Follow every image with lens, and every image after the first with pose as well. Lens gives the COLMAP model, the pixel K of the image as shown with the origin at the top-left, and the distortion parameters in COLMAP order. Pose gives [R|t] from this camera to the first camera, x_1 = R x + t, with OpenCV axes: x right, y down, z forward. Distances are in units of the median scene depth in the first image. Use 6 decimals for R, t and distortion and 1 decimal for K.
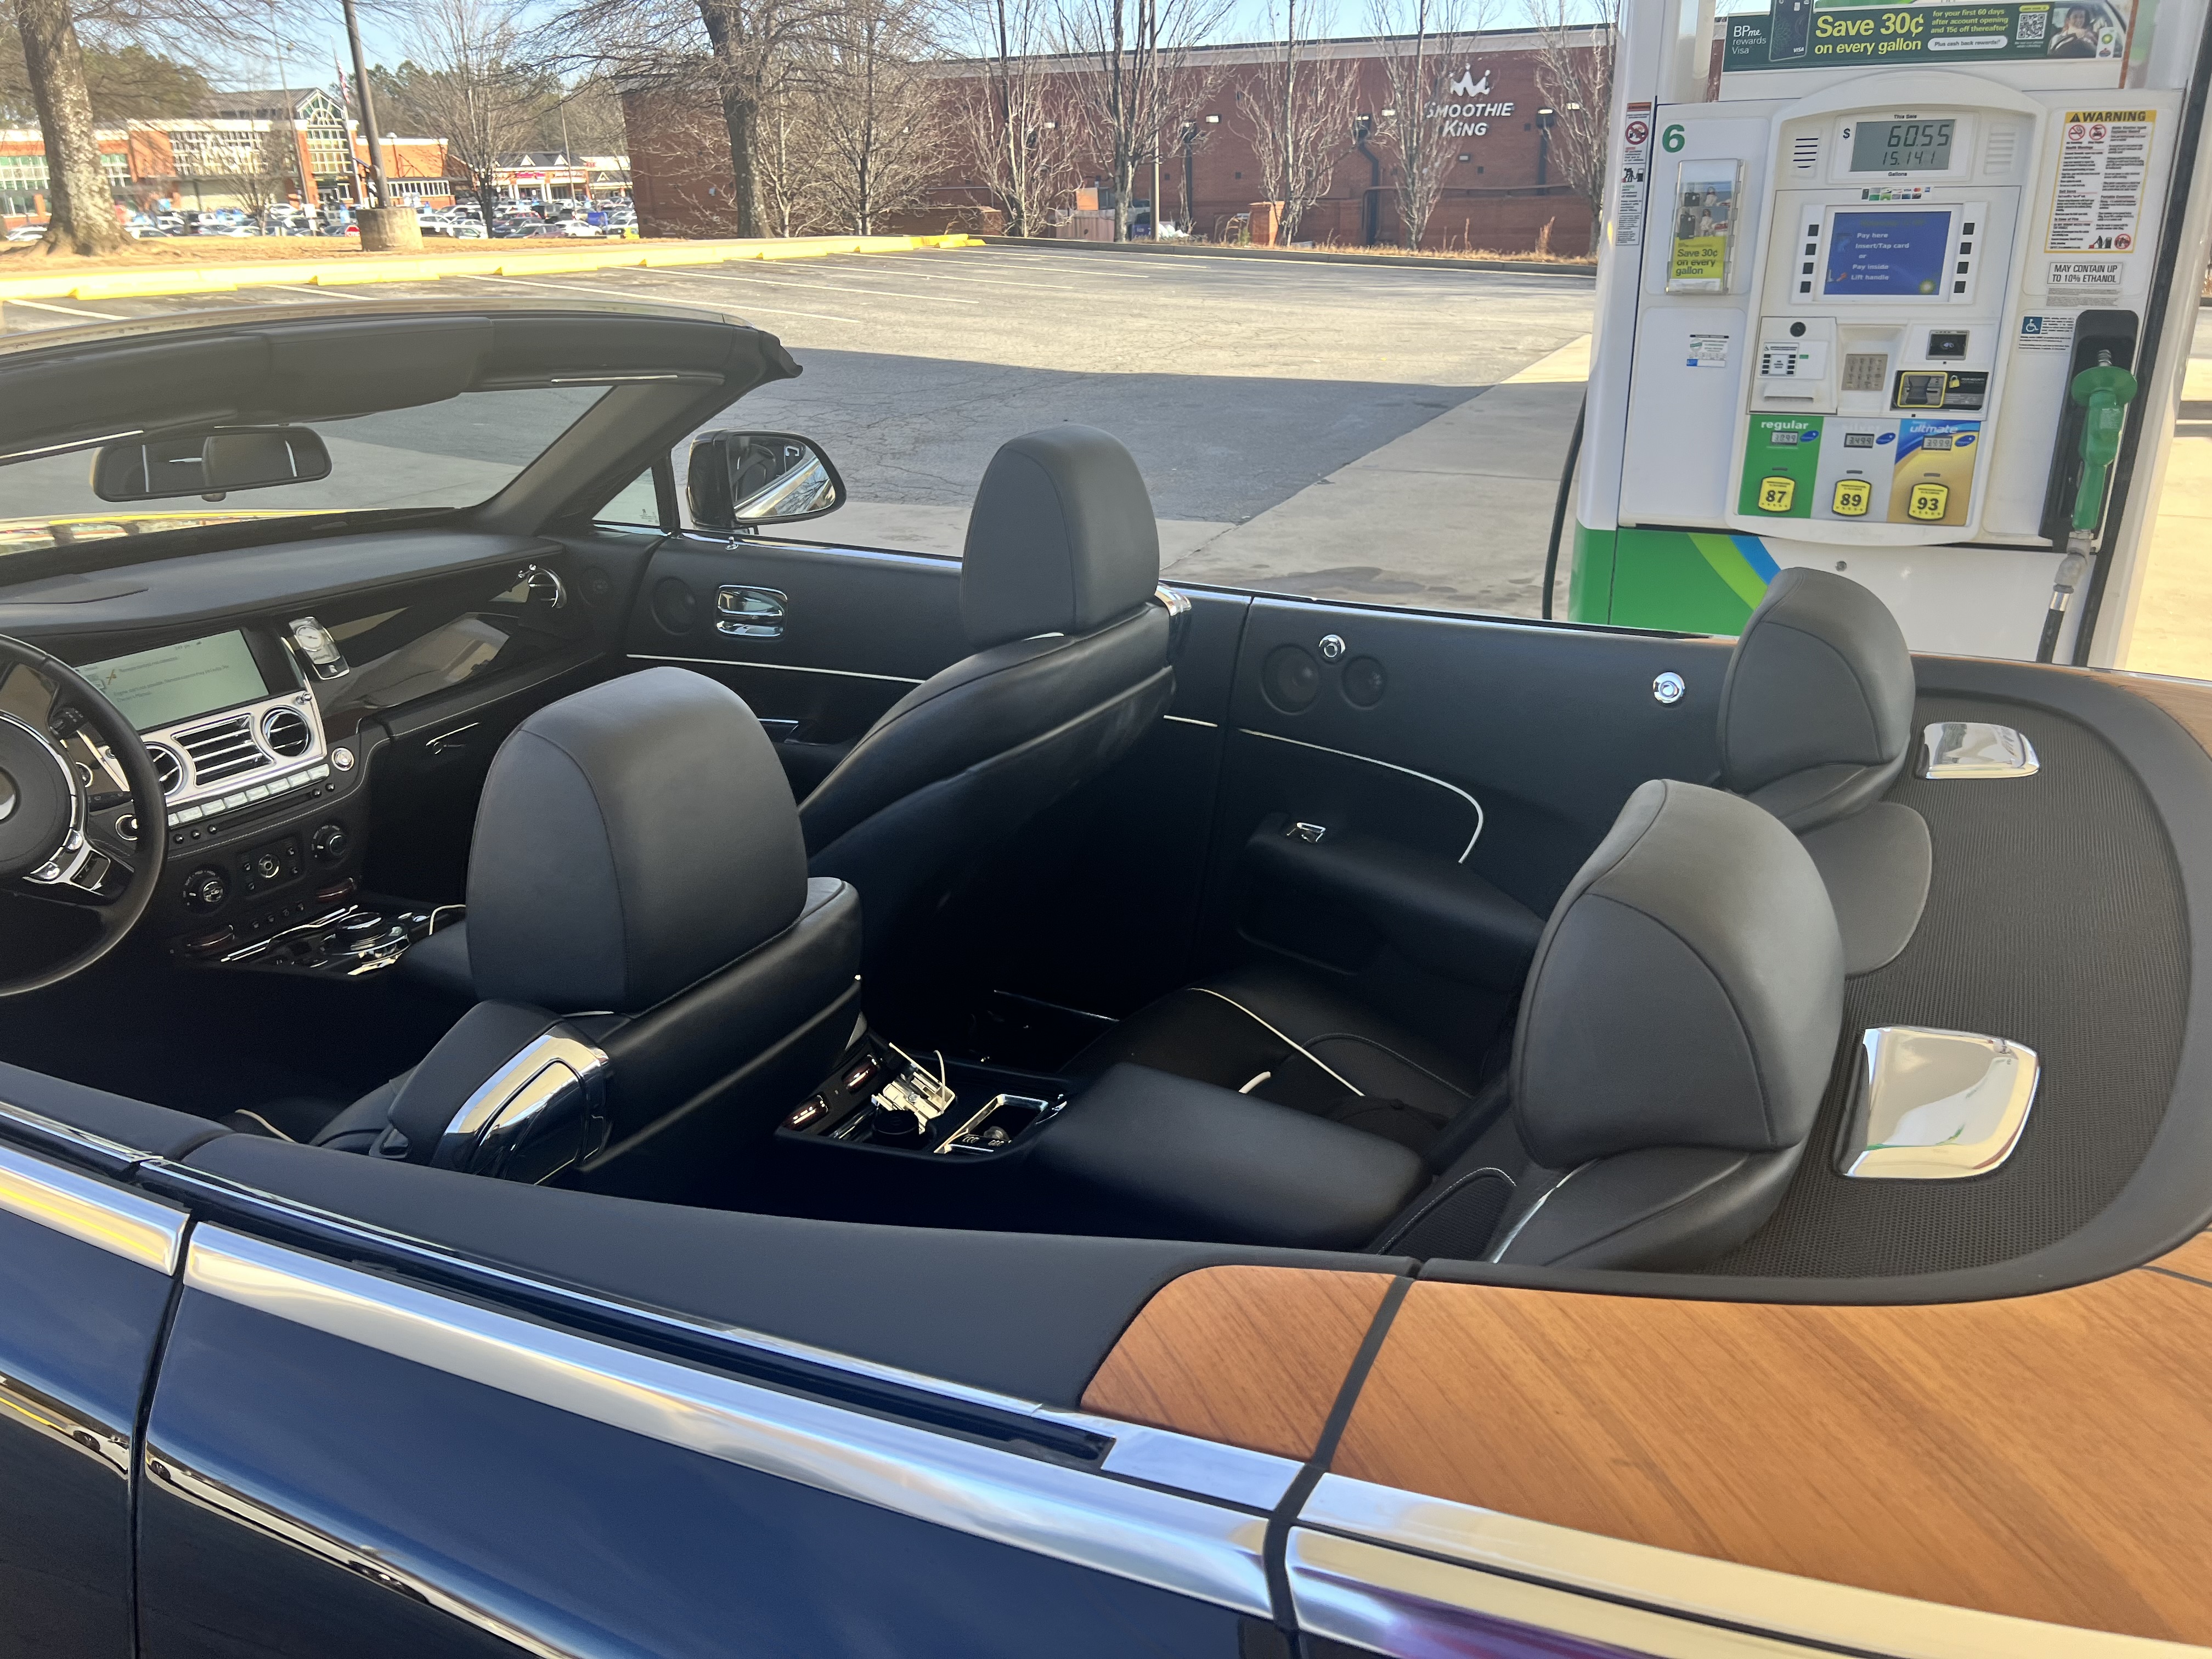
lens RADIAL K [[1660.3, 0, 1113.9], [0, 1660.3, 817.9], [0, 0, 1]] dist [0.056462, -0.067745]
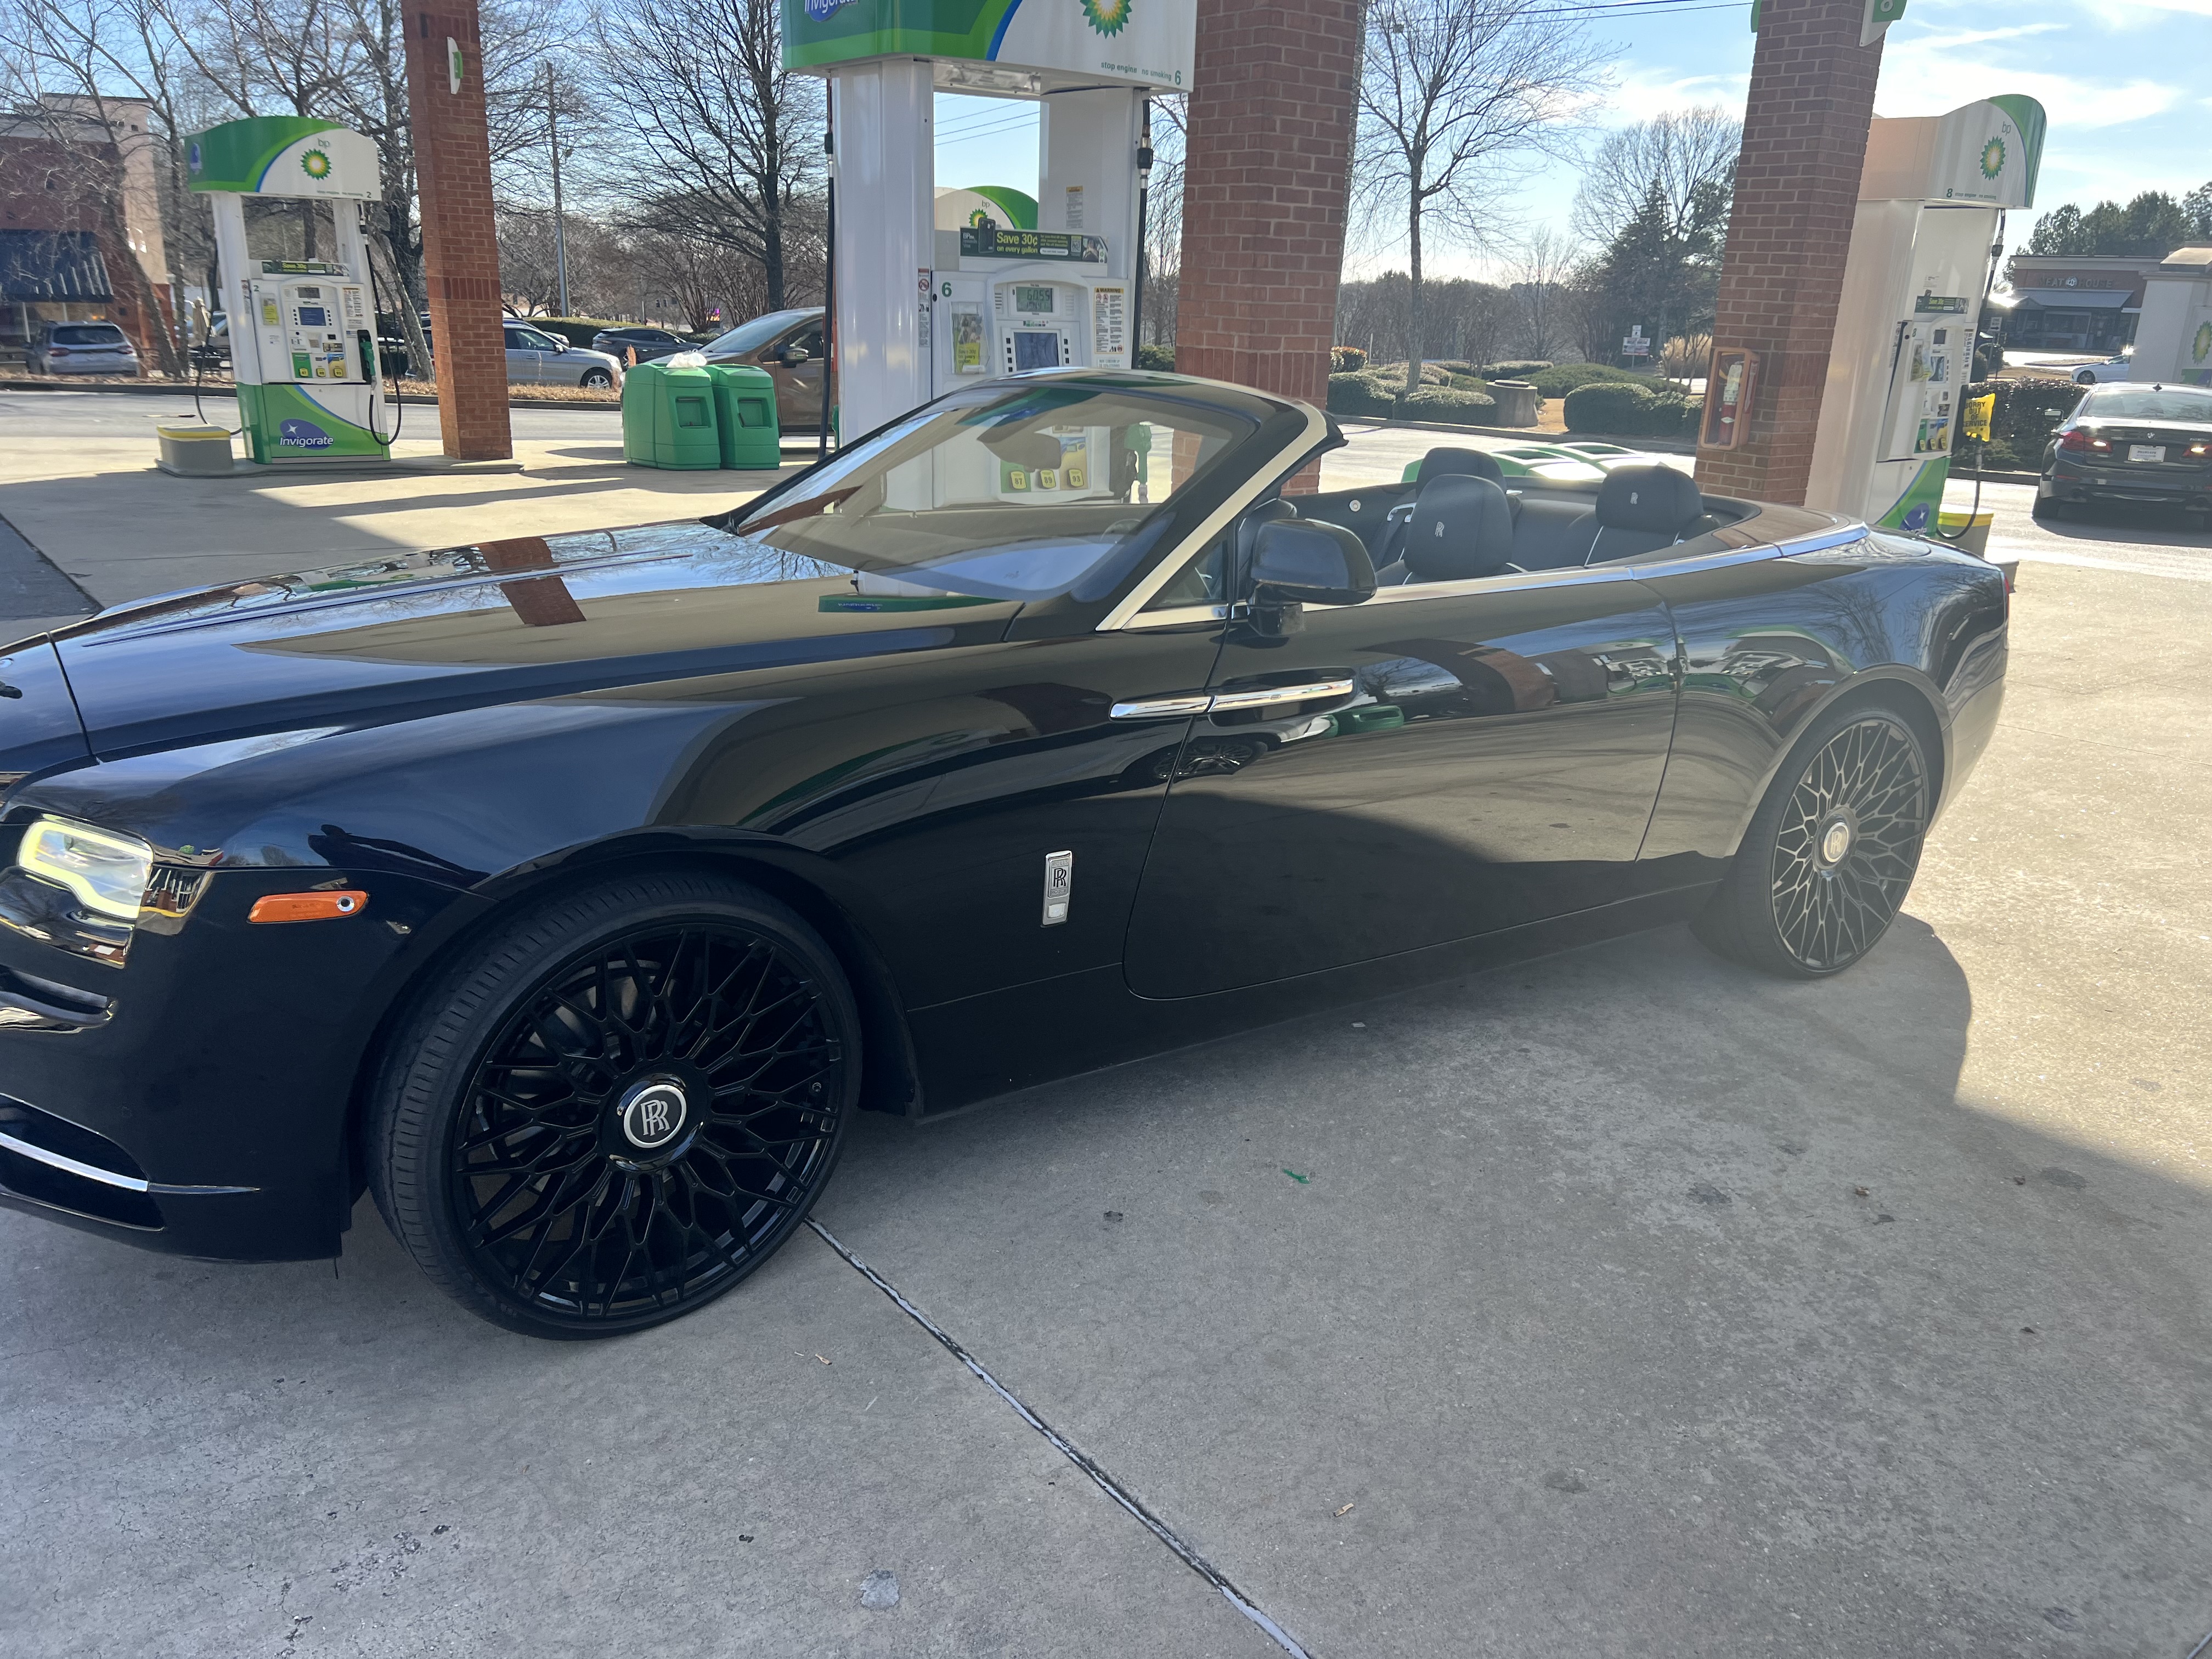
lens RADIAL K [[1660.3, 0, 1134.3], [0, 1660.3, 873.0], [0, 0, 1]] dist [0.056462, -0.067745]
pose [[0.471460, -0.254074, 0.844495, -1.265890], [0.282373, 0.950676, 0.128377, 0.026097], [-0.835459, 0.177938, 0.519949, -0.011979]]
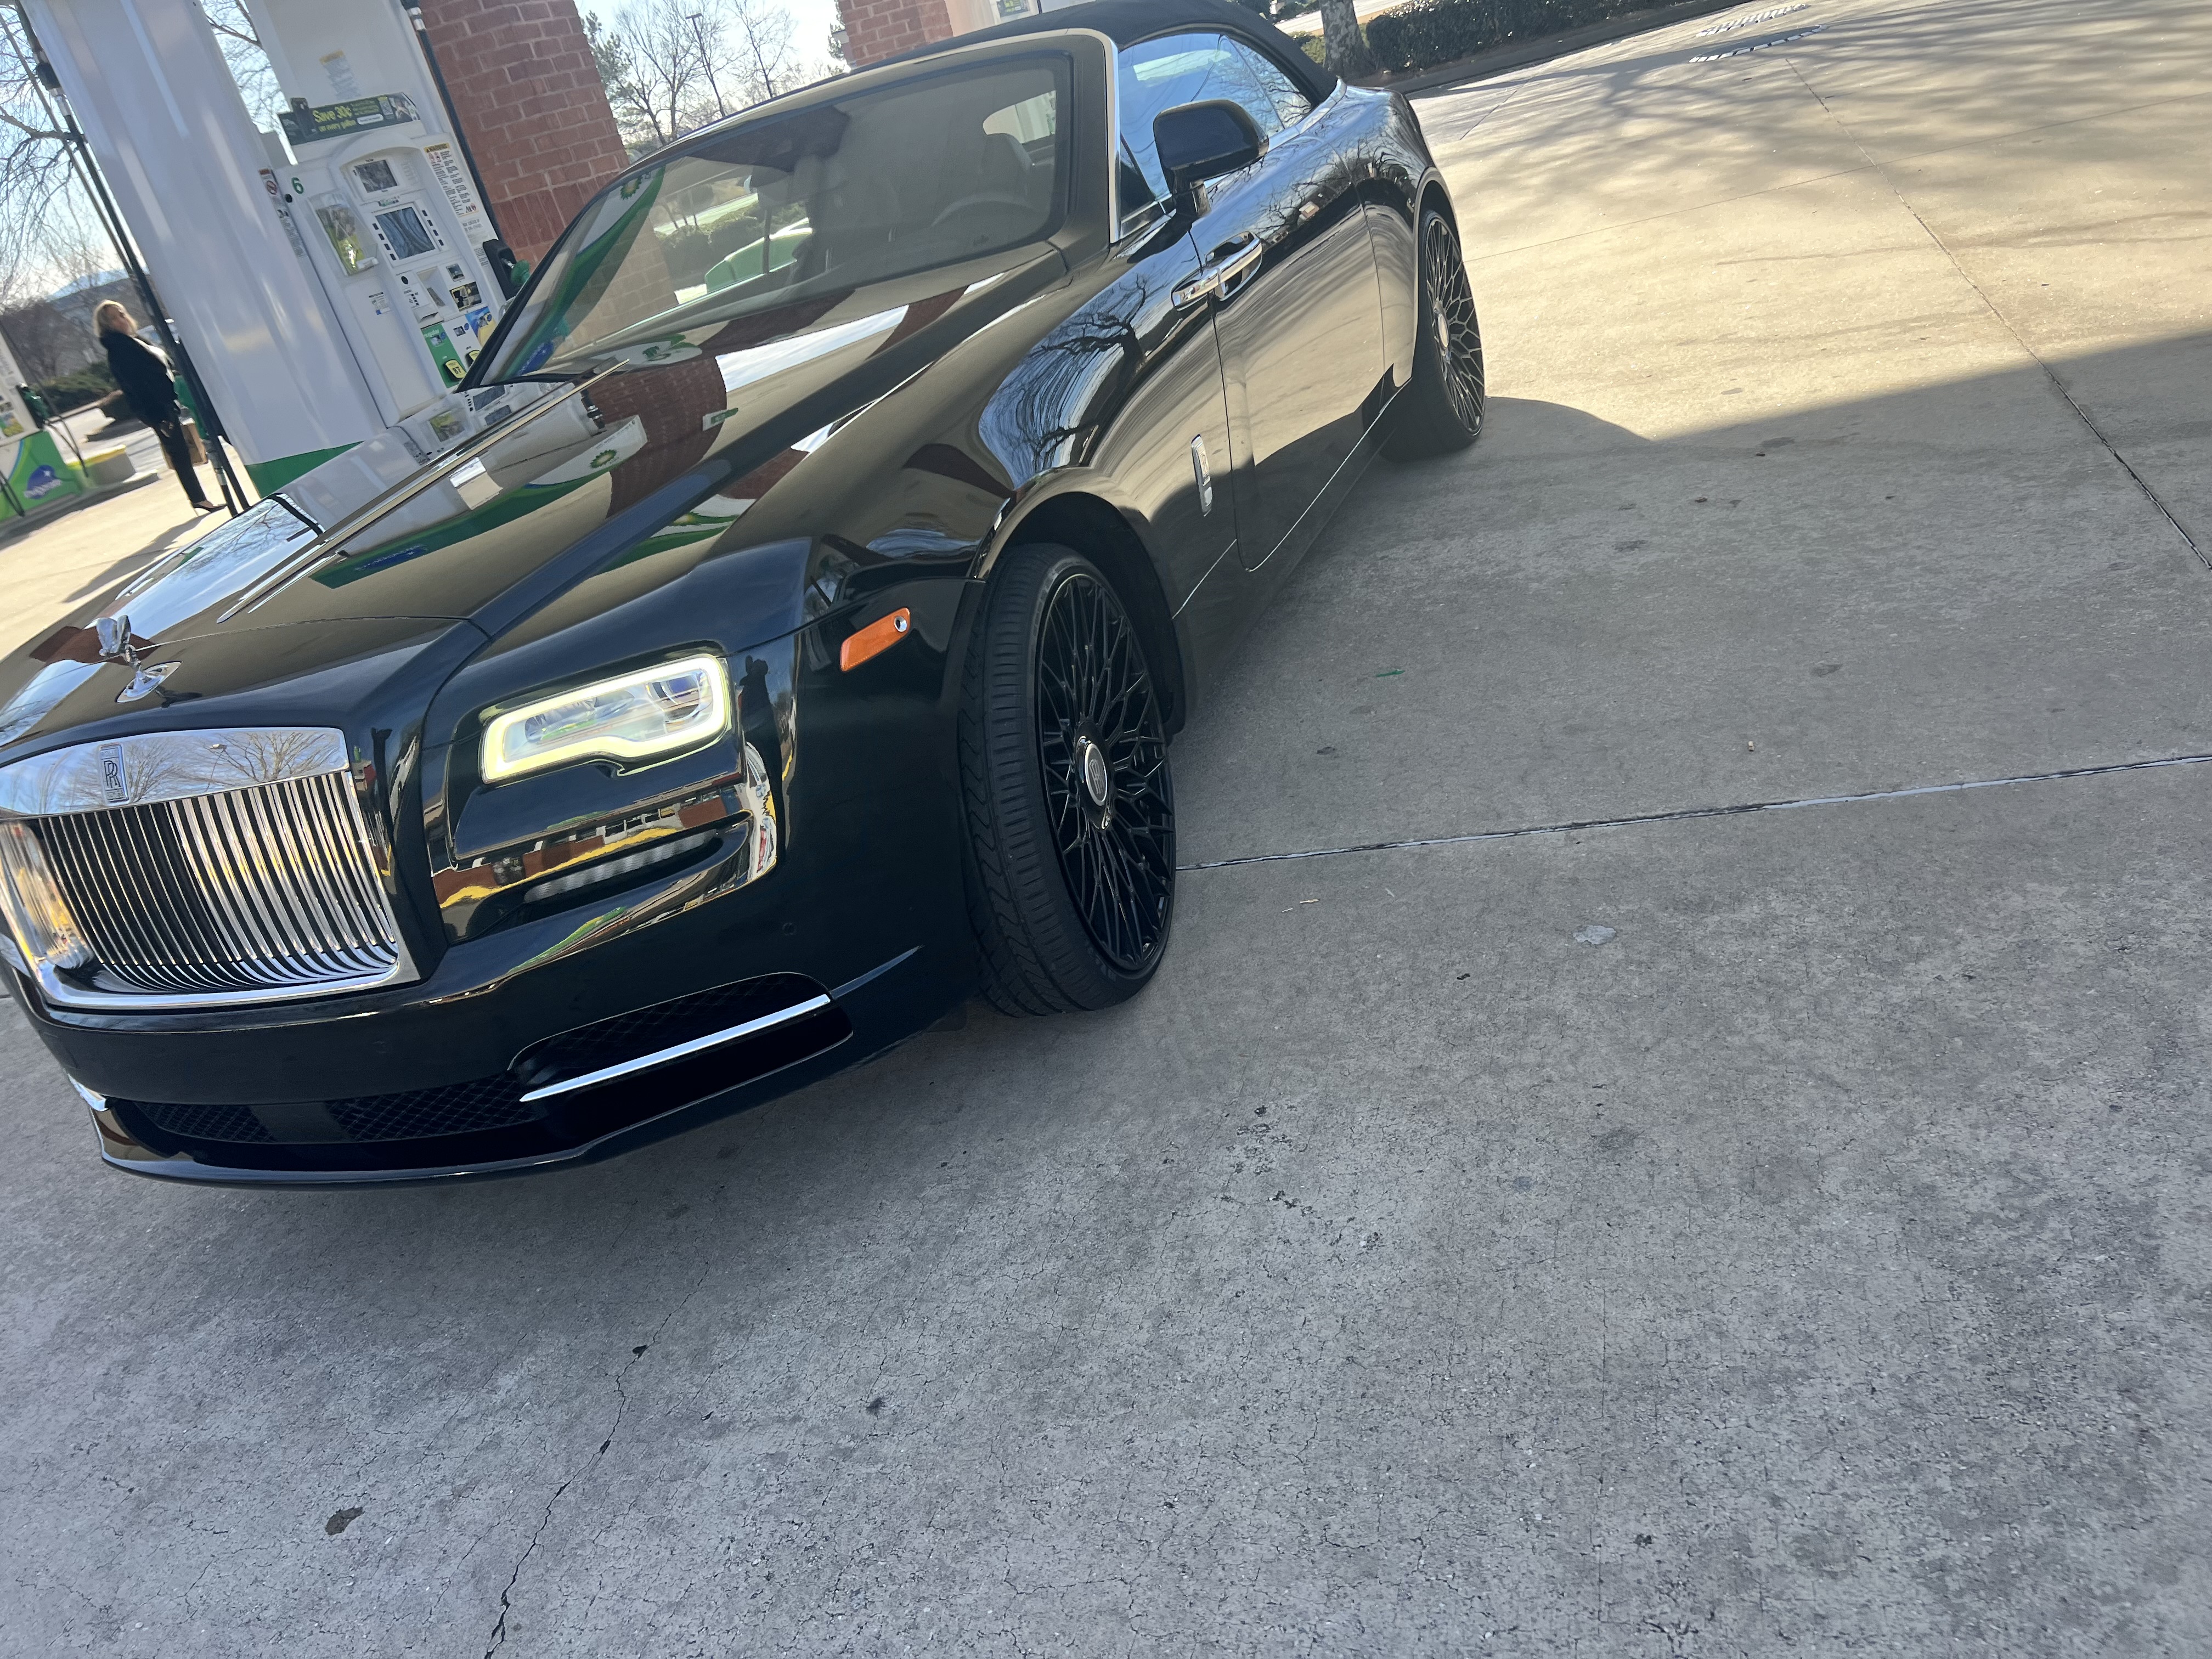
lens RADIAL K [[1660.3, 0, 1157.0], [0, 1660.3, 839.0], [0, 0, 1]] dist [0.056462, -0.067745]
pose [[-0.129212, -0.389992, 0.911708, -1.488009], [0.581918, 0.714633, 0.388163, -0.098456], [-0.802917, 0.580695, 0.134604, 0.473233]]
